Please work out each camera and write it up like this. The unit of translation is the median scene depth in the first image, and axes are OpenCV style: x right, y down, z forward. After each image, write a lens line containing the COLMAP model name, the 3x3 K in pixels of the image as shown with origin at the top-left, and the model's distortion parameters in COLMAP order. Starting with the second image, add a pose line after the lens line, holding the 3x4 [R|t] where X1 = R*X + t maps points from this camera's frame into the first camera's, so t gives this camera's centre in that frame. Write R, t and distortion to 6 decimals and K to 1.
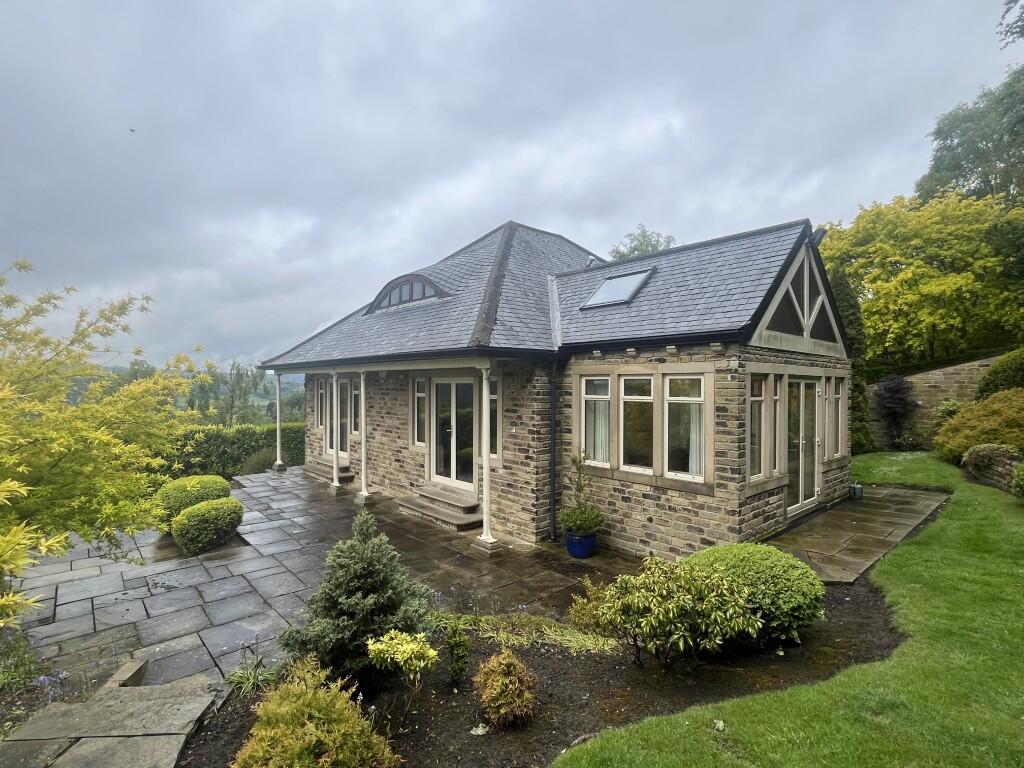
lens RADIAL K [[503.1, 0, 508.2], [0, 503.1, 386.4], [0, 0, 1]] dist [0.000816, -0.002208]
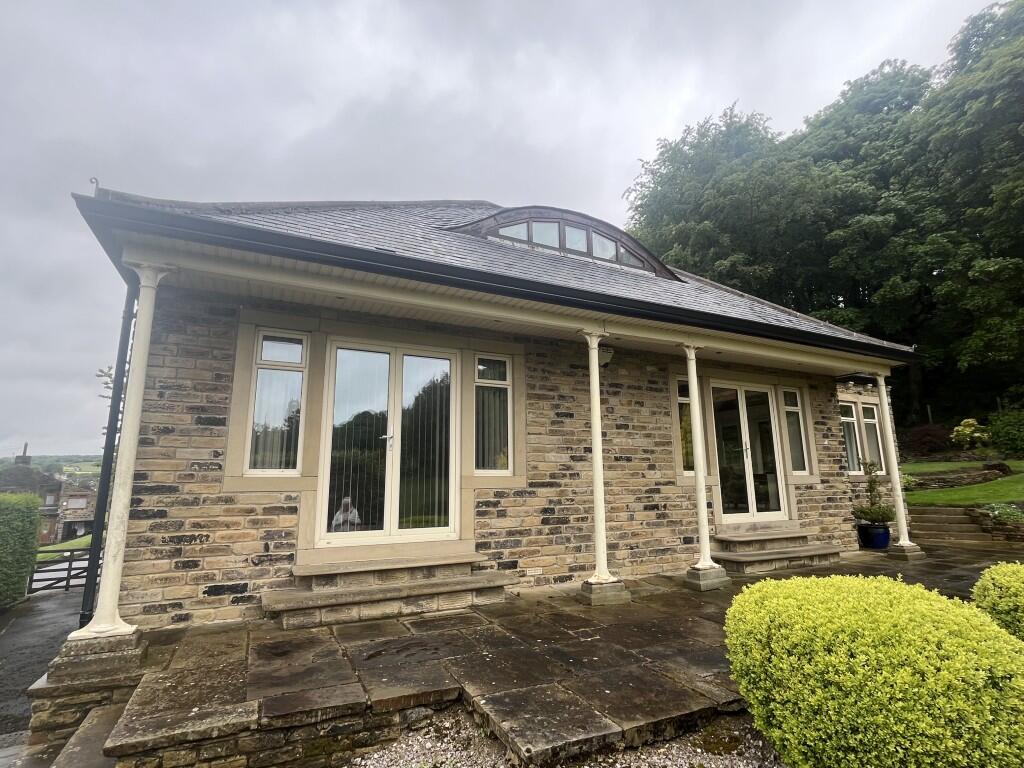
lens RADIAL K [[503.1, 0, 509.8], [0, 503.1, 382.7], [0, 0, 1]] dist [0.000816, -0.002208]
pose [[0.266060, 0.180111, 0.946980, -1.120679], [0.012728, 0.981647, -0.190280, 0.151709], [-0.963872, 0.062679, 0.258885, 1.327084]]
